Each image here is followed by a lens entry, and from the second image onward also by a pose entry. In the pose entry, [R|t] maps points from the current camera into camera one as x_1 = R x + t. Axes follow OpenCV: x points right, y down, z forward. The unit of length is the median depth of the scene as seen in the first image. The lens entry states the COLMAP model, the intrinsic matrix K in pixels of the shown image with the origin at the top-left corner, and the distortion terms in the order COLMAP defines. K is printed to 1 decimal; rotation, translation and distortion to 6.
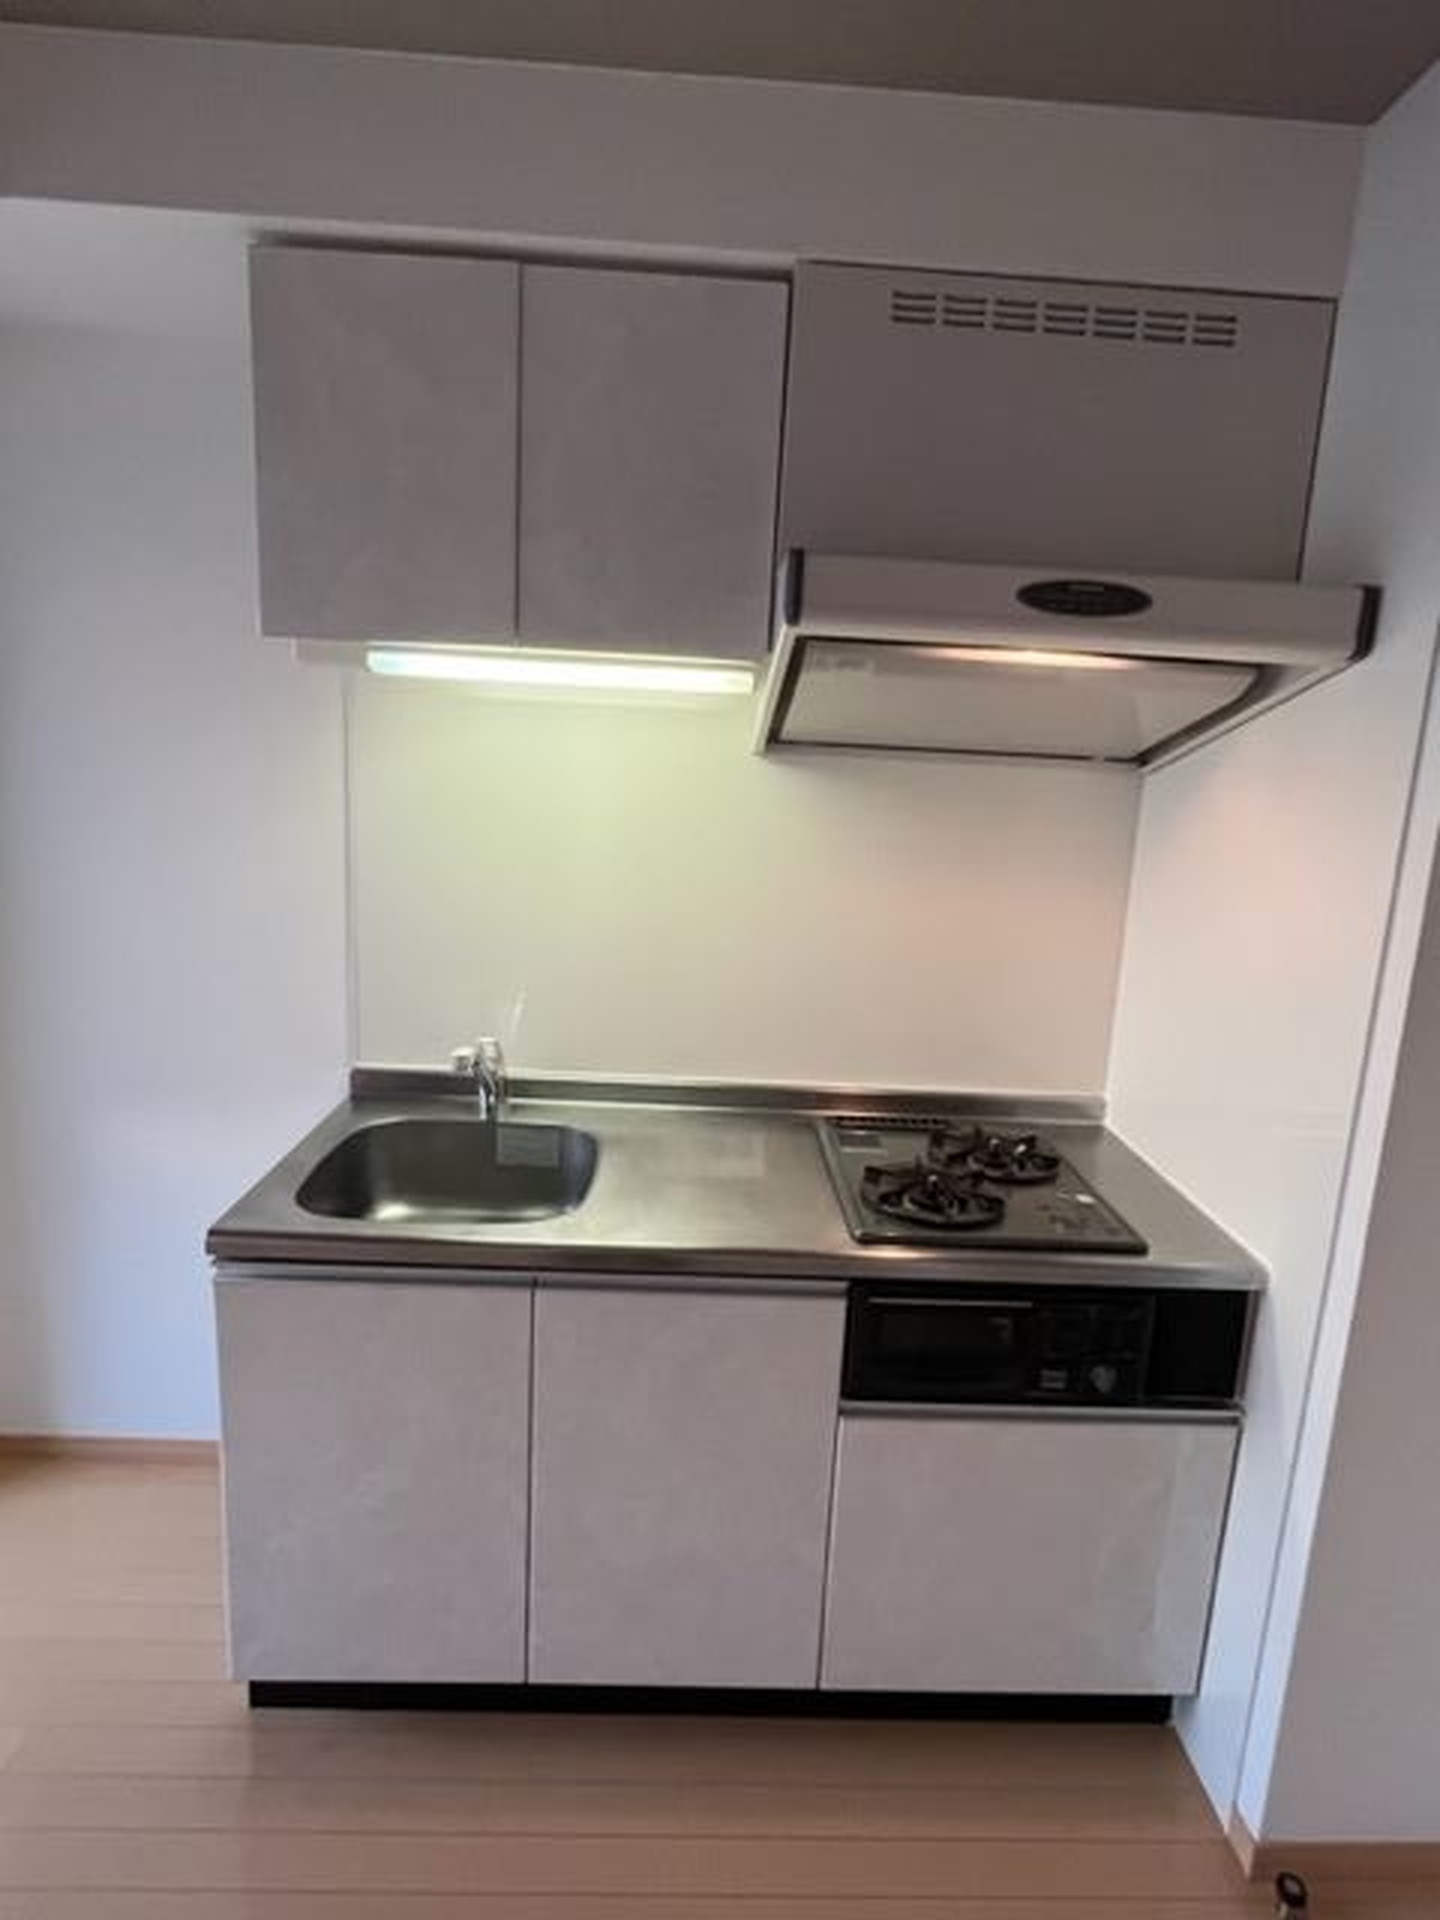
lens RADIAL K [[994.7, 0, 721.5], [0, 994.7, 955.8], [0, 0, 1]] dist [0.001086, -0.000243]
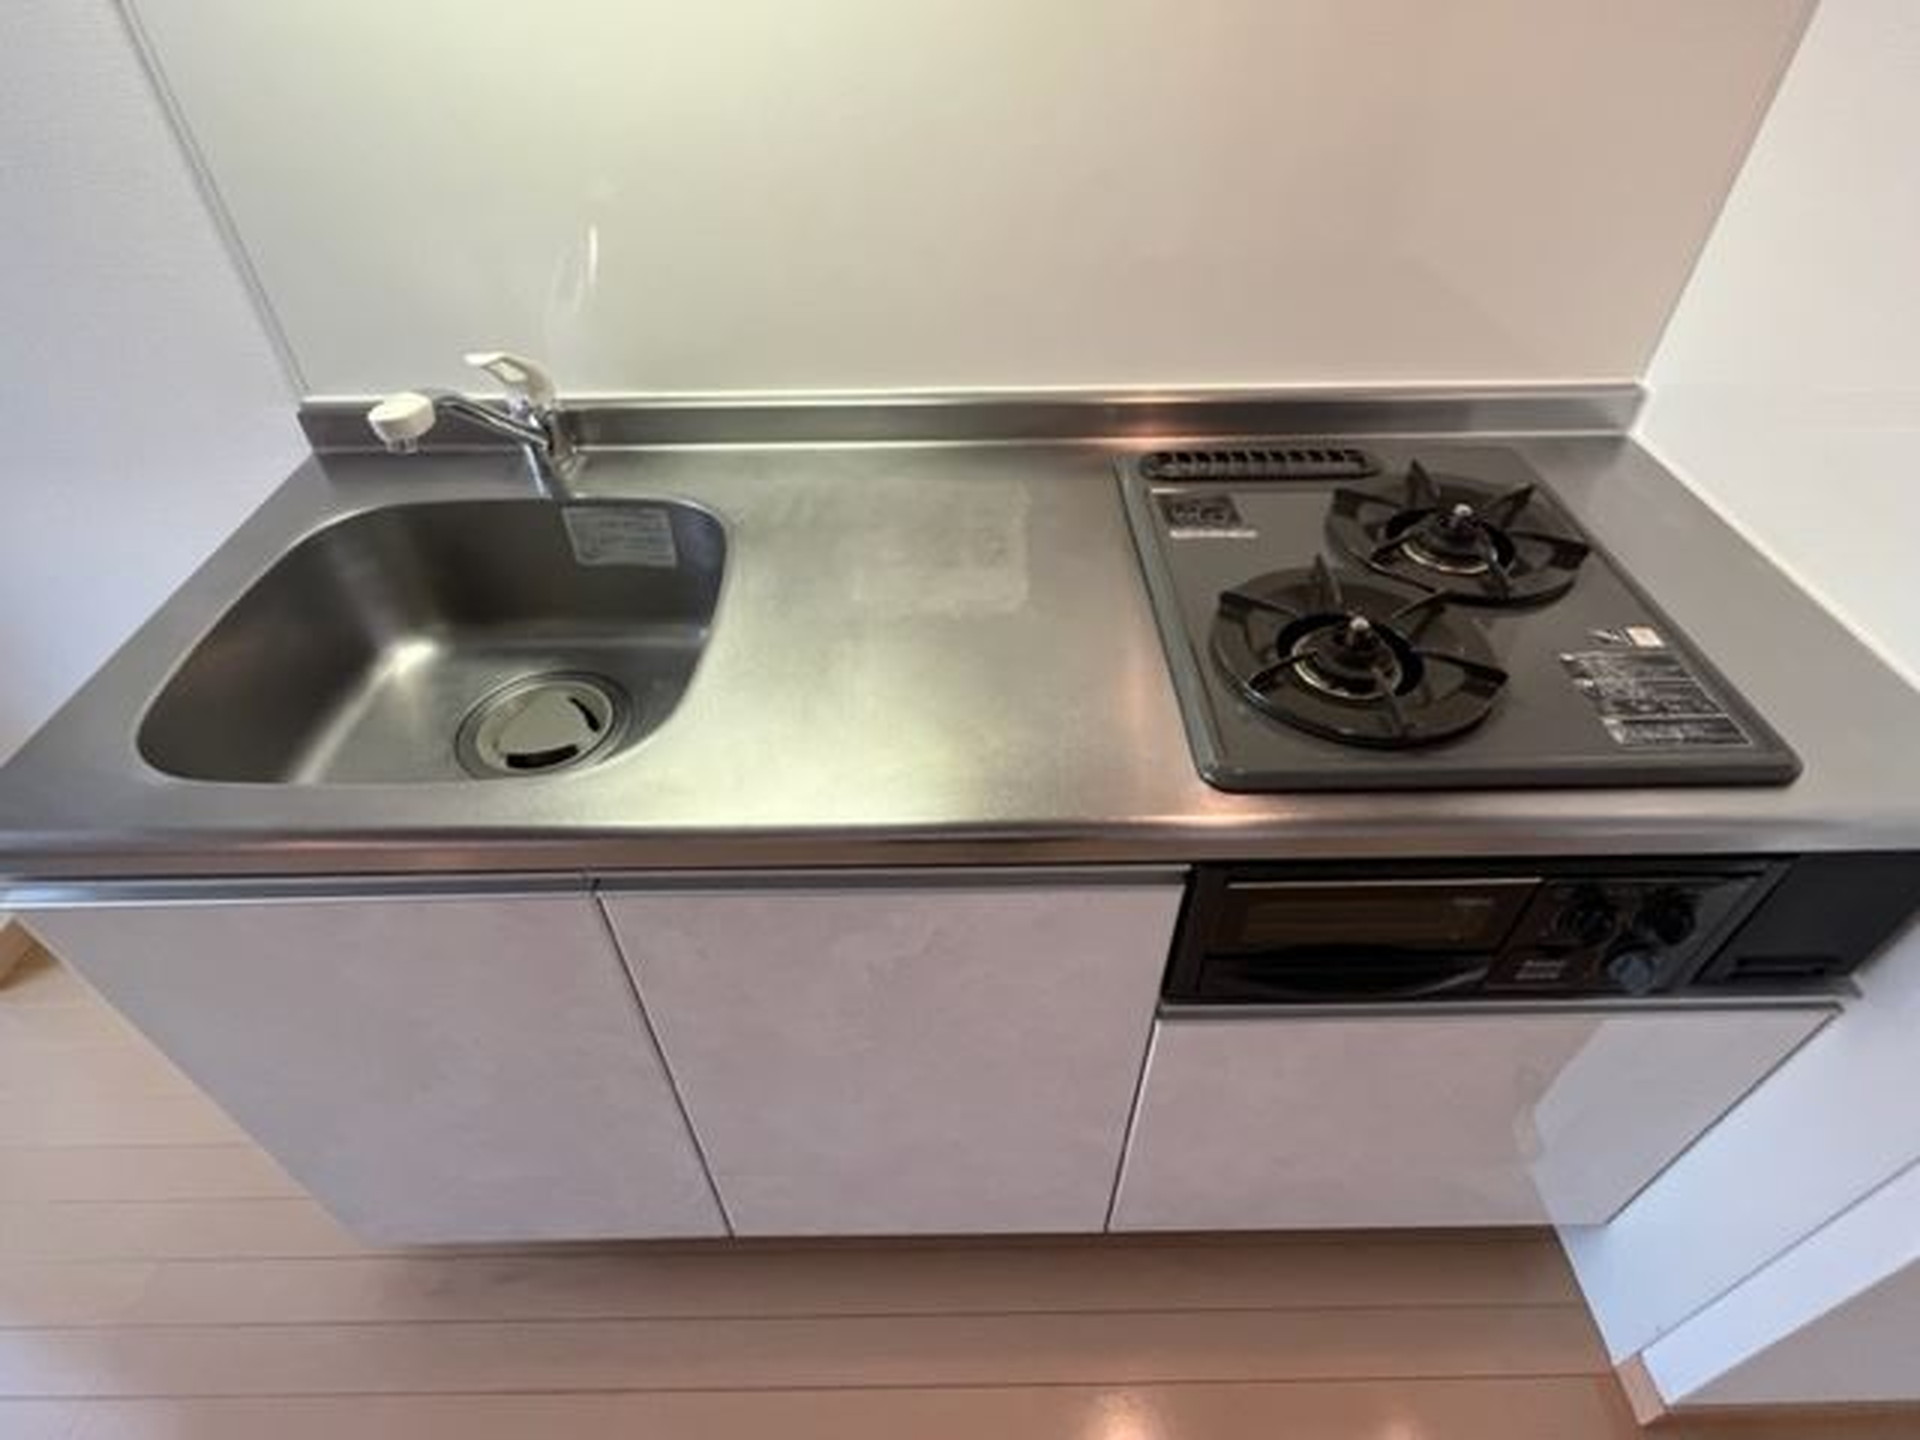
lens RADIAL K [[994.7, 0, 952.5], [0, 994.7, 723.5], [0, 0, 1]] dist [0.001086, -0.000243]
pose [[0.998122, -0.033123, -0.051532, 0.027878], [0.055118, 0.852694, 0.519494, -0.007119], [0.026734, -0.521359, 0.852919, 0.496275]]
